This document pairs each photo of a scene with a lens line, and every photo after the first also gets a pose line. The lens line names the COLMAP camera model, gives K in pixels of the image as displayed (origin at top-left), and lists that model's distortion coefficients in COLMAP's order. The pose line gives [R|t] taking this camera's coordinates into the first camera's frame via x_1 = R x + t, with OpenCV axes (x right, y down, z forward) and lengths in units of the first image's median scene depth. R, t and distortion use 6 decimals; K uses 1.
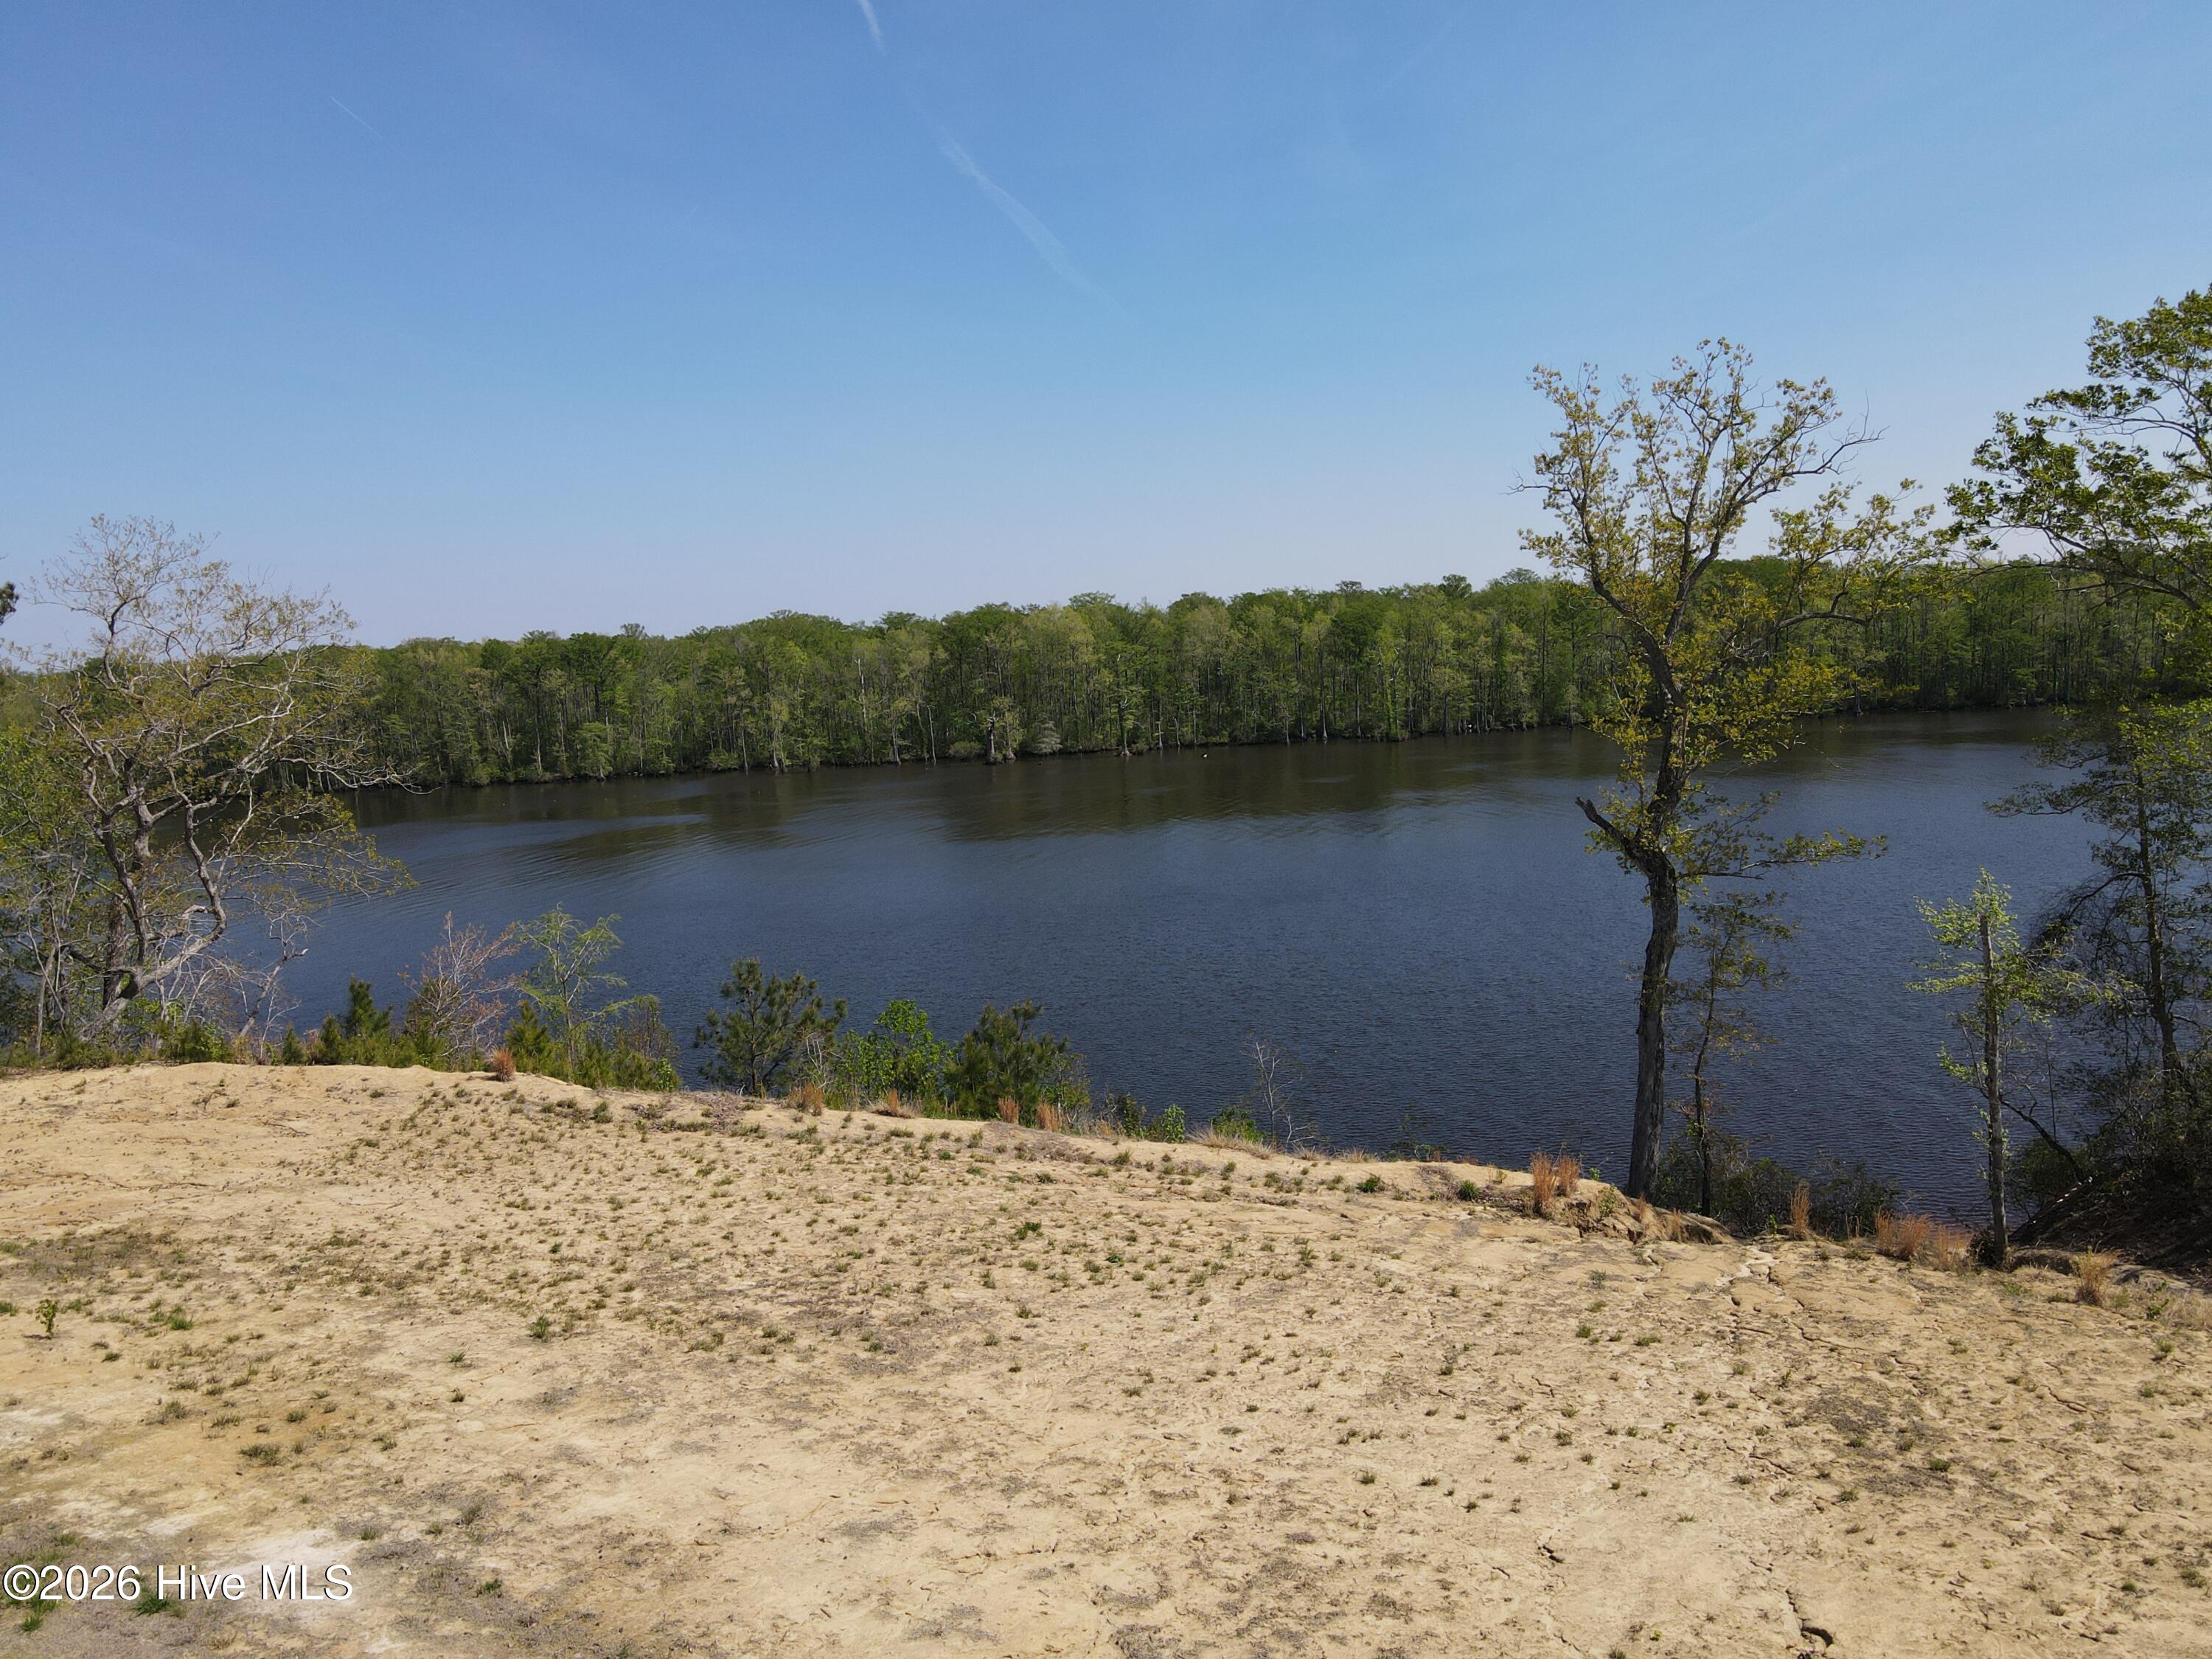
lens RADIAL K [[1626.9, 0, 1097.6], [0, 1626.9, 843.6], [0, 0, 1]] dist [0.005115, 0.008764]
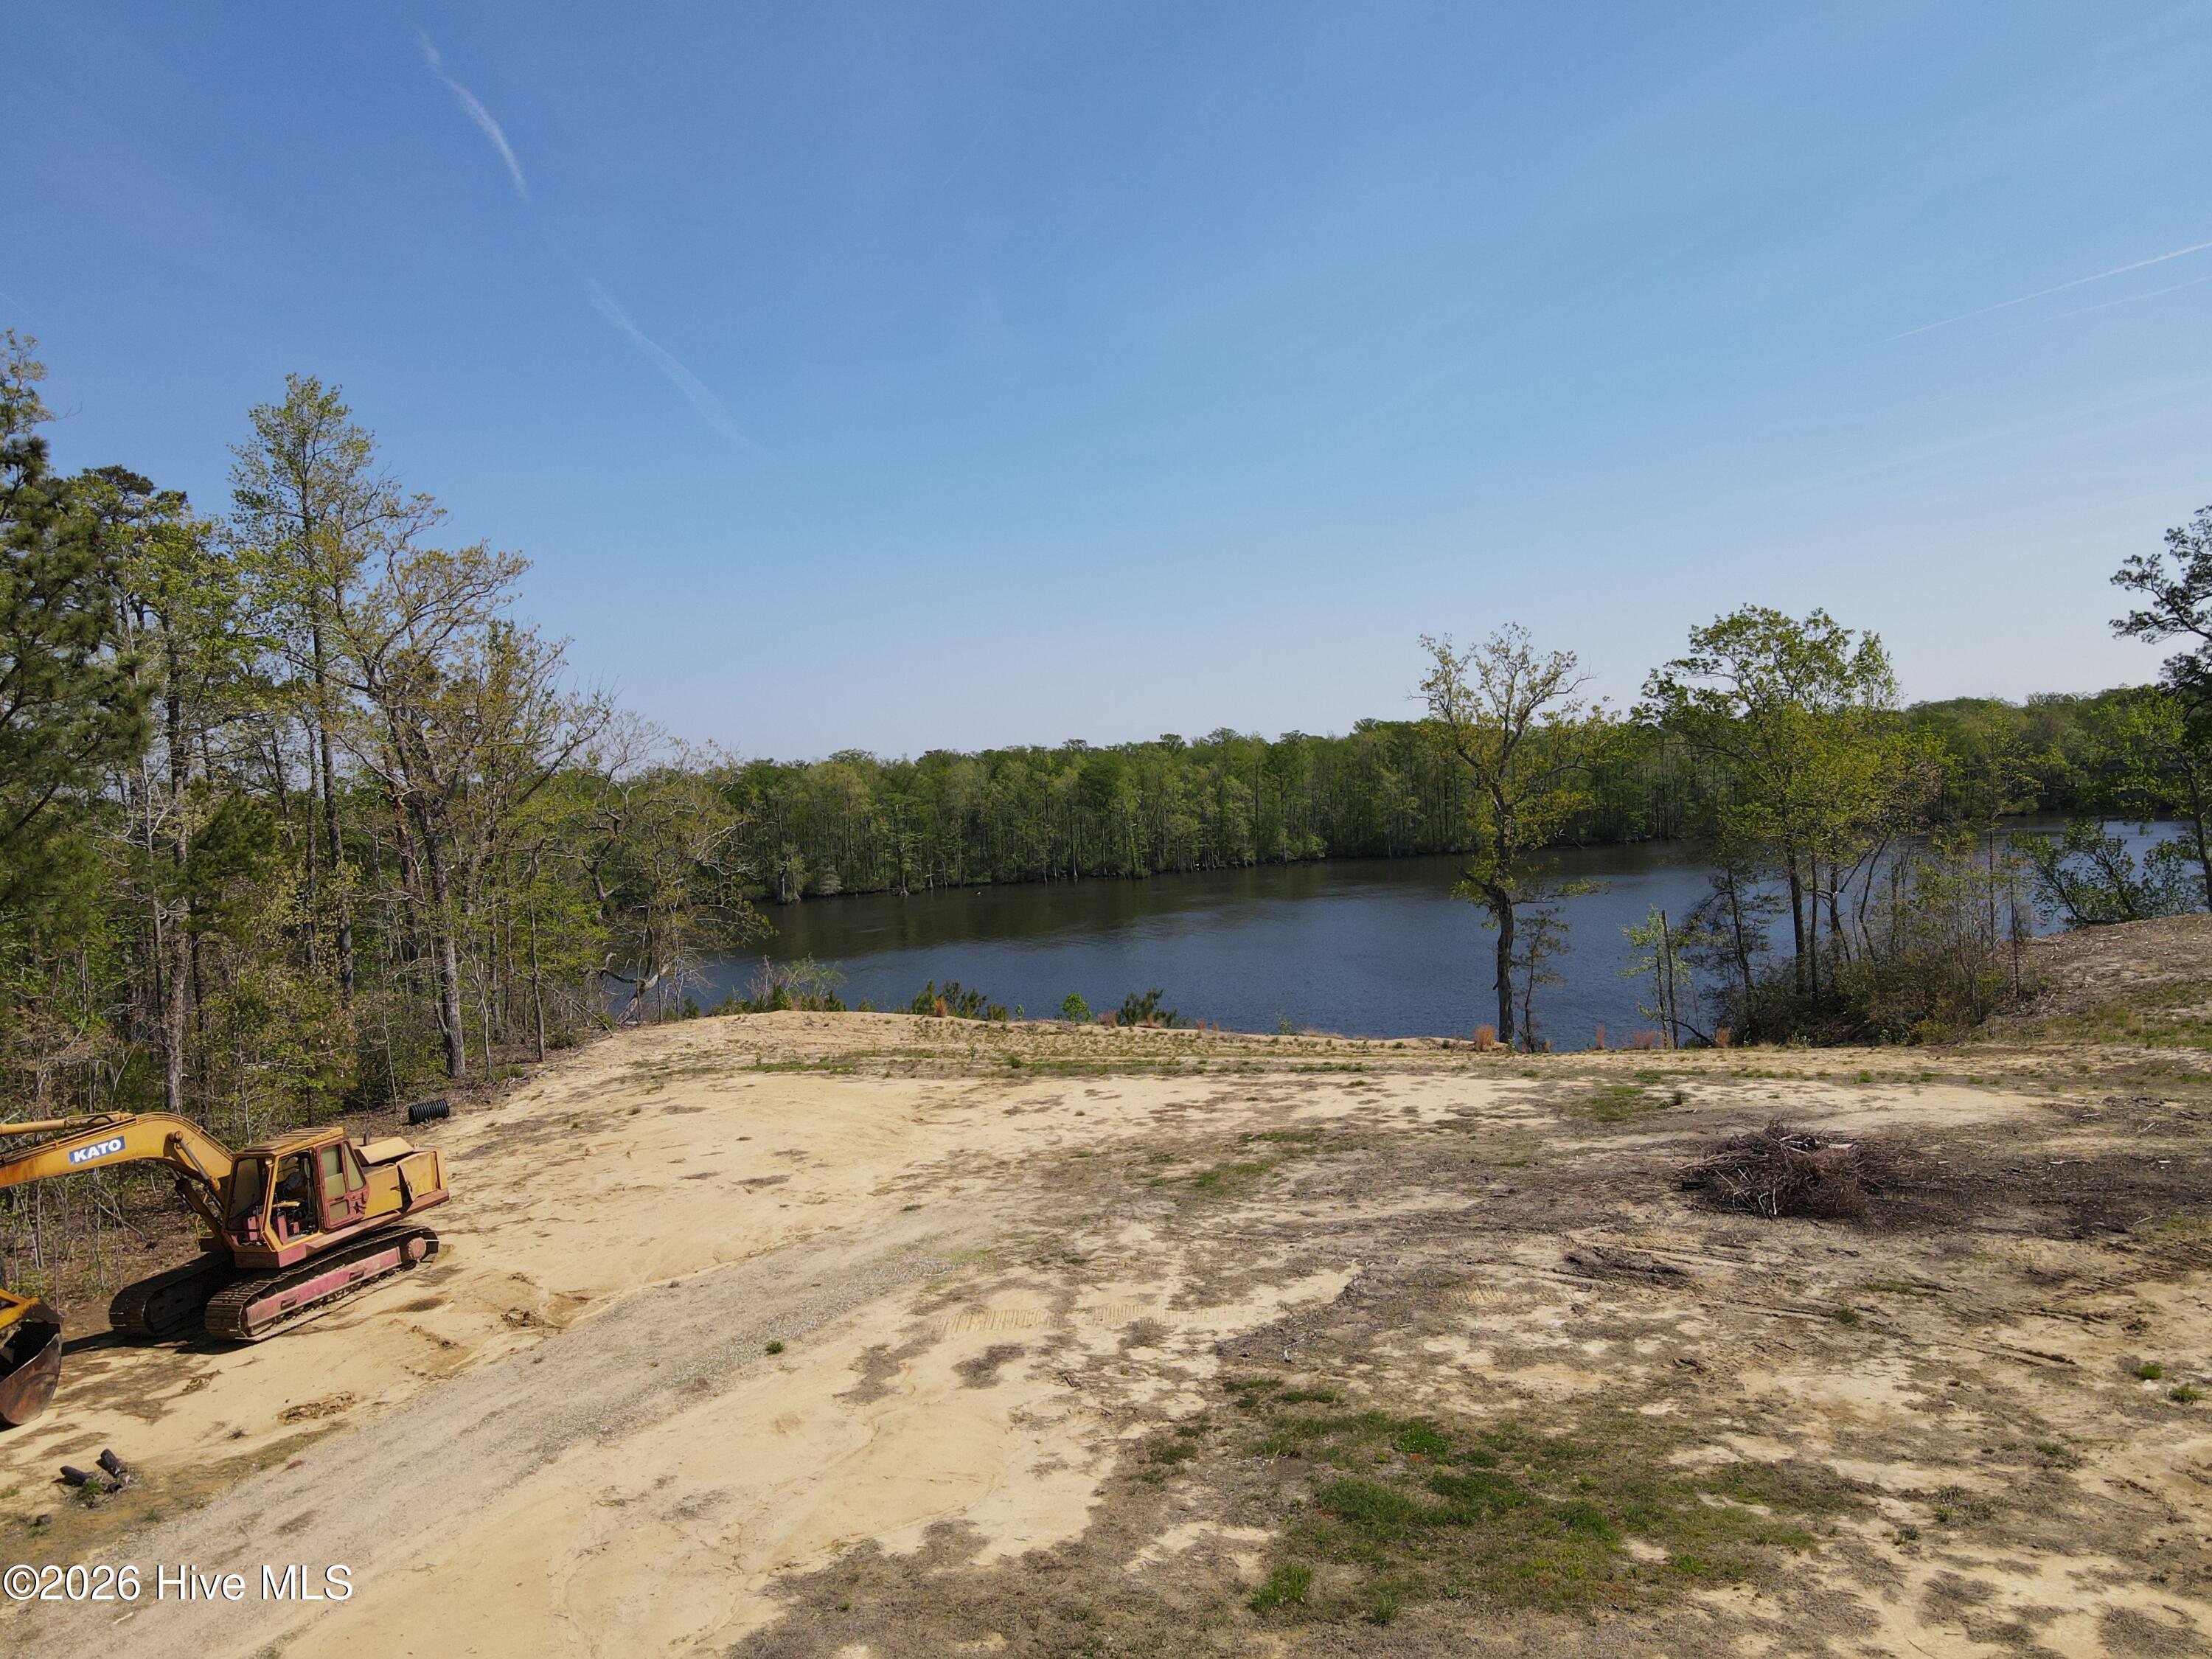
lens RADIAL K [[1626.9, 0, 1113.5], [0, 1626.9, 818.9], [0, 0, 1]] dist [0.005115, 0.008764]
pose [[0.978020, -0.008246, 0.208350, -0.070939], [0.030961, 0.993884, -0.106001, 0.015900], [-0.206201, 0.110122, 0.972293, -0.109645]]
